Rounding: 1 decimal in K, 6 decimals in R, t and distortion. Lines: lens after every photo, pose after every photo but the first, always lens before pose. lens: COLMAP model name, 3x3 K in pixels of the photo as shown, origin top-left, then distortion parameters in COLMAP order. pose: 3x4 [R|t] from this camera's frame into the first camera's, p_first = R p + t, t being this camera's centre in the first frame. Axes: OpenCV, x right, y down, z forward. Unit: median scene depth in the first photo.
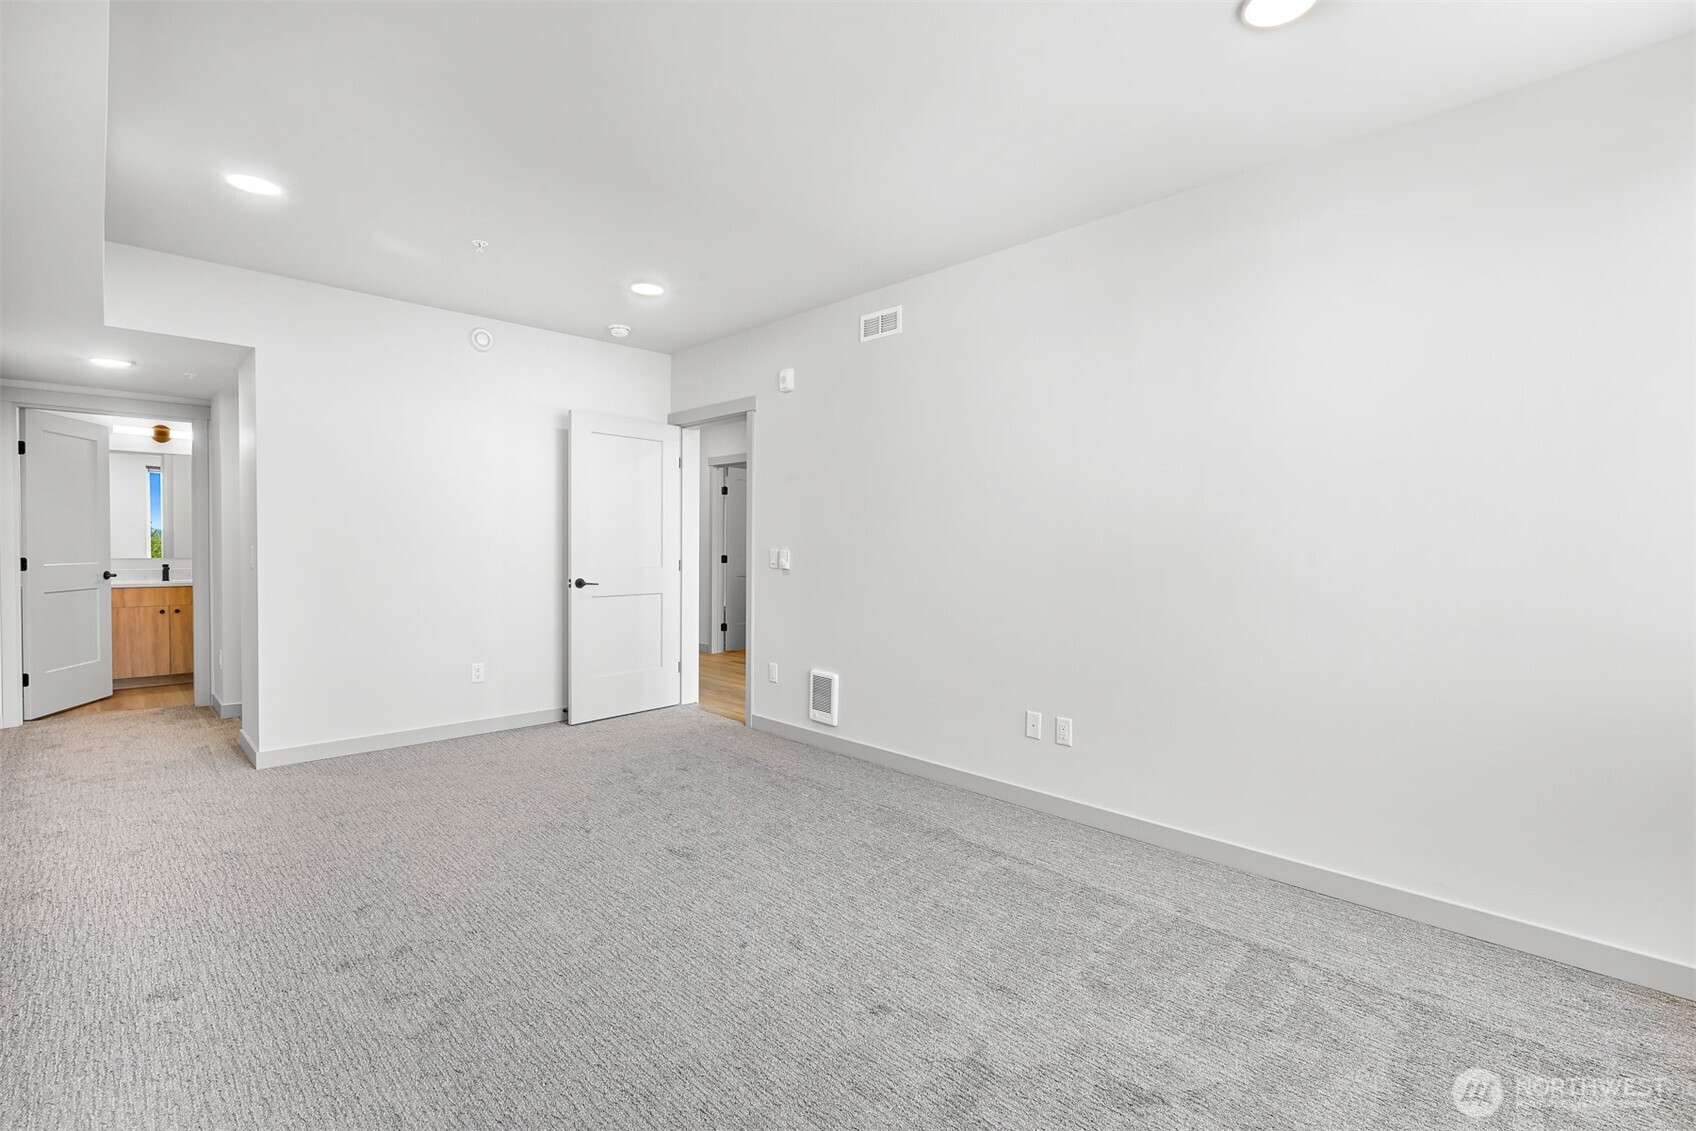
lens RADIAL K [[752.5, 0, 848.0], [0, 752.5, 565.5], [0, 0, 1]] dist [0.002349, 0.000346]
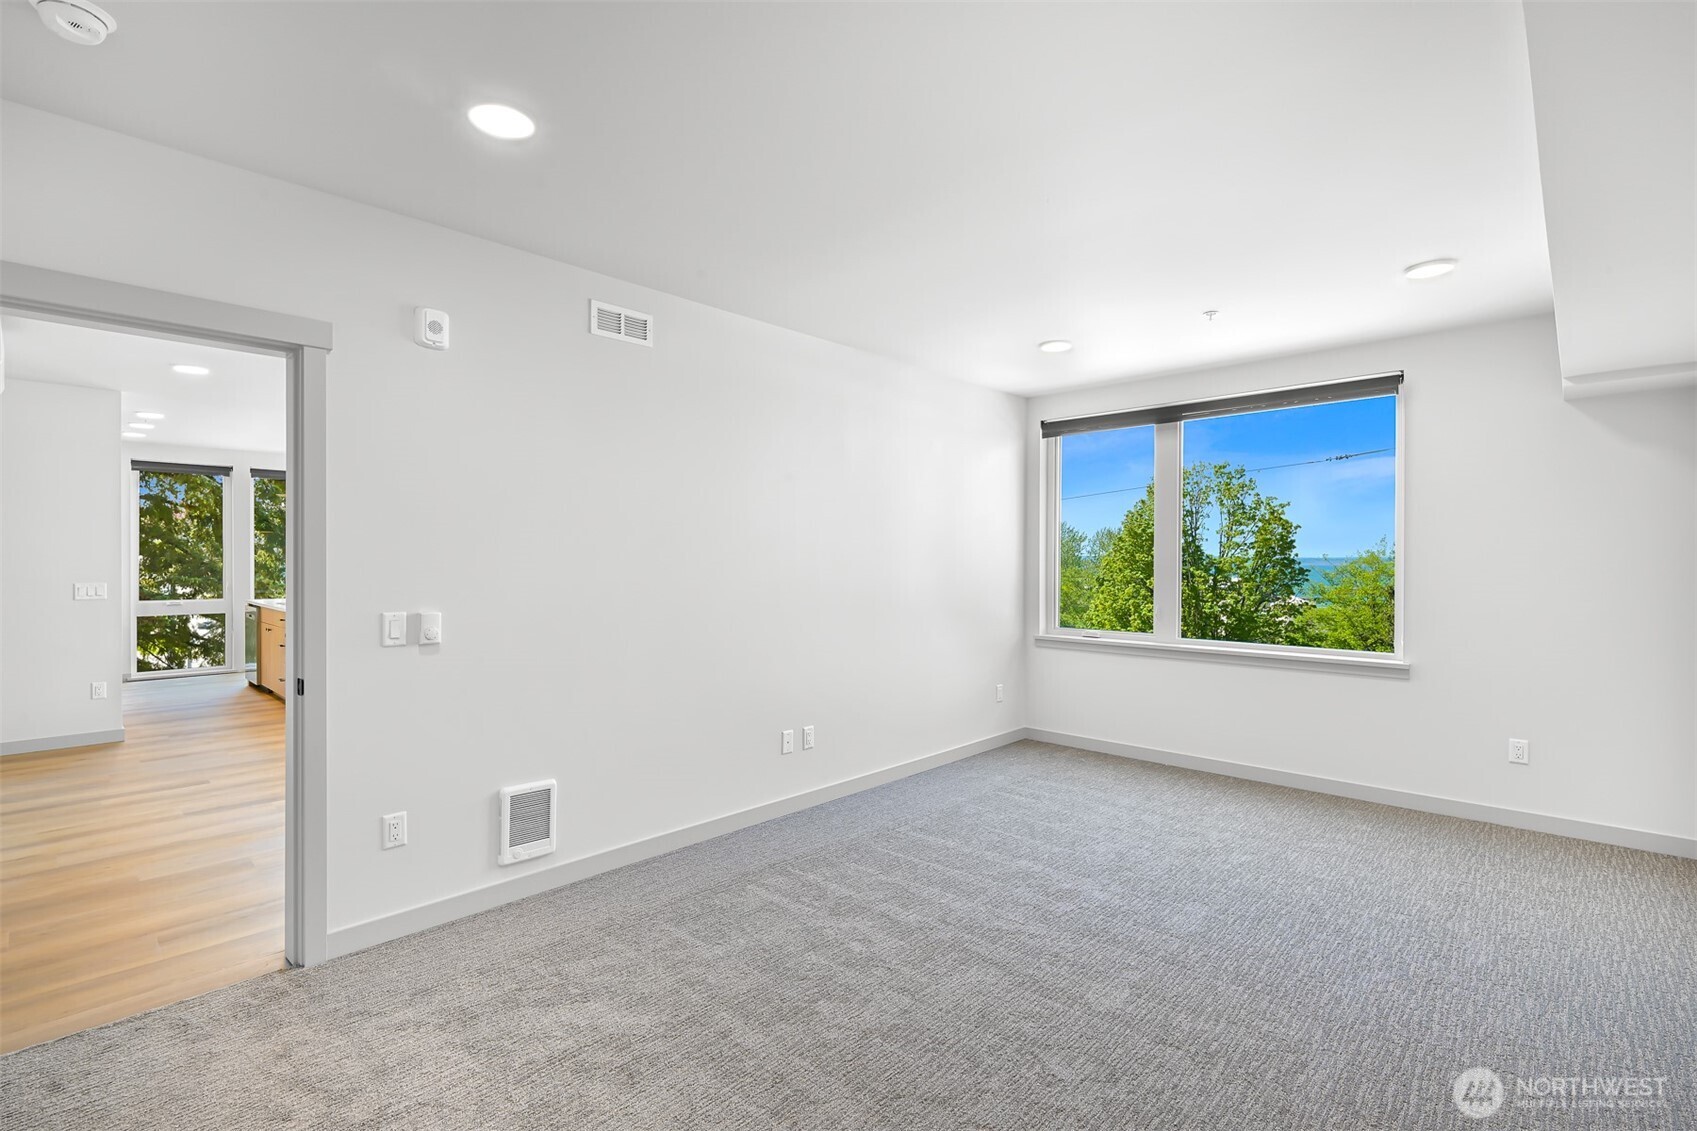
lens RADIAL K [[765.8, 0, 865.5], [0, 765.8, 561.3], [0, 0, 1]] dist [0.002940, -0.000043]
pose [[-0.043507, -0.015313, 0.998936, -0.761481], [0.015157, 0.999757, 0.015986, -0.070239], [-0.998938, 0.015837, -0.043264, 0.741768]]
